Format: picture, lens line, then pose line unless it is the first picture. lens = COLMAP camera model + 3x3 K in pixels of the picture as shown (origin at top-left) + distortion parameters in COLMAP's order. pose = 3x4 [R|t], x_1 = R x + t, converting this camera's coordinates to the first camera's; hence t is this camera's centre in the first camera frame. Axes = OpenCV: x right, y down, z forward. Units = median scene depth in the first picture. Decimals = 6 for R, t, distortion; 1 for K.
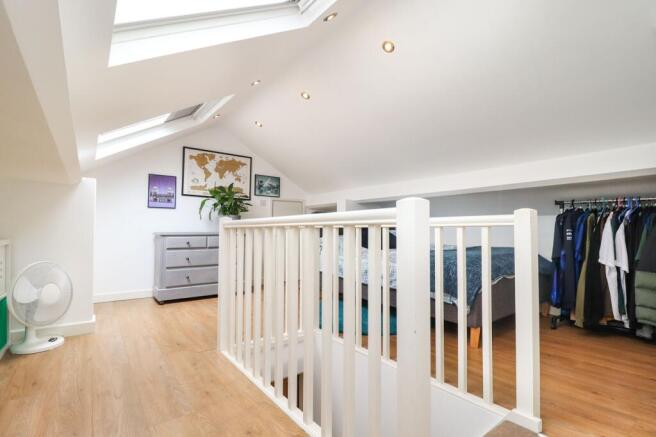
lens RADIAL K [[313.9, 0, 329.8], [0, 313.9, 233.1], [0, 0, 1]] dist [0.000630, 0.000028]
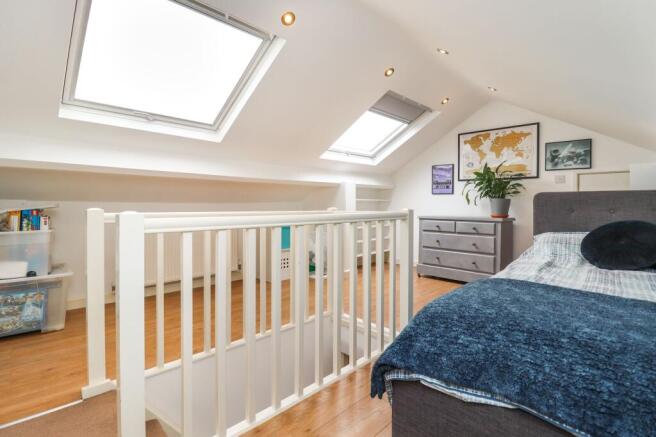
lens RADIAL K [[317.5, 0, 327.5], [0, 317.5, 209.0], [0, 0, 1]] dist [0.000273, -0.000007]
pose [[0.120422, 0.022282, -0.992473, 0.523200], [-0.010427, 0.999721, 0.021179, -0.043161], [0.992668, 0.007798, 0.120621, 0.429893]]
